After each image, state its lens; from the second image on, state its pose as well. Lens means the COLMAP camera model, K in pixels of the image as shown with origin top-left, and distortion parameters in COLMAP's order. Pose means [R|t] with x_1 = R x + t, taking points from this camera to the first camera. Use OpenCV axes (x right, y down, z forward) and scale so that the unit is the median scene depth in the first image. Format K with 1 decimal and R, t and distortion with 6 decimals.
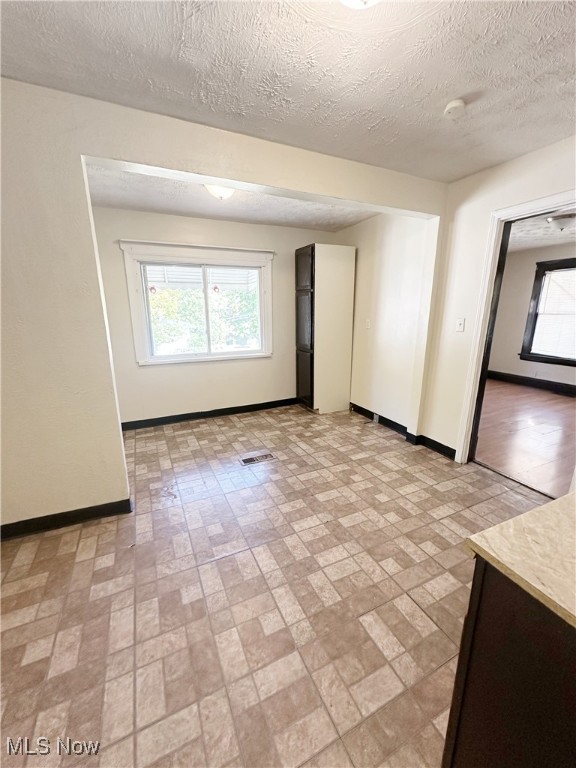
lens RADIAL K [[307.8, 0, 288.7], [0, 307.8, 383.9], [0, 0, 1]] dist [-0.000691, 0.000230]
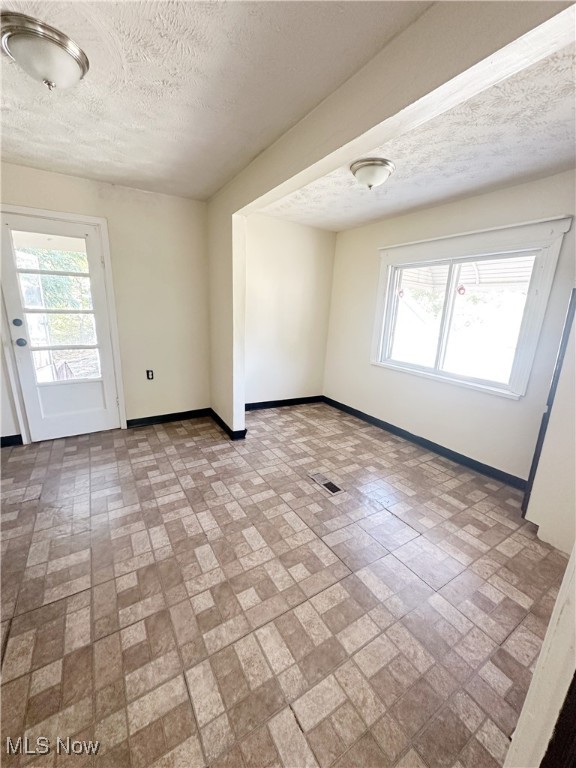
lens RADIAL K [[307.8, 0, 288.7], [0, 307.8, 383.9], [0, 0, 1]] dist [-0.000691, 0.000230]
pose [[0.108312, 0.254680, -0.960940, 0.835443], [-0.272336, 0.937250, 0.217705, -0.232657], [0.956087, 0.238118, 0.170874, 0.859058]]
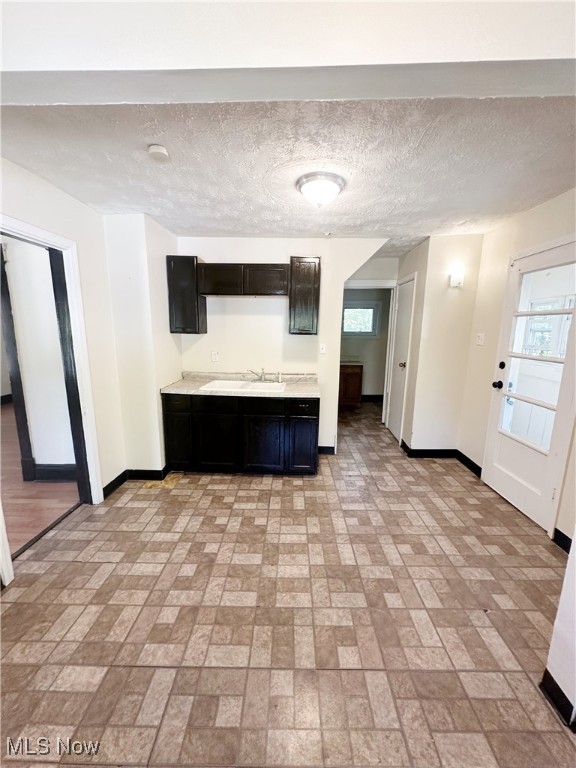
lens RADIAL K [[307.8, 0, 288.7], [0, 307.8, 383.9], [0, 0, 1]] dist [-0.000691, 0.000230]
pose [[-0.895475, -0.092260, 0.435446, -0.252240], [0.093702, 0.917287, 0.387045, -0.384419], [-0.435138, 0.387391, -0.812763, 1.360649]]
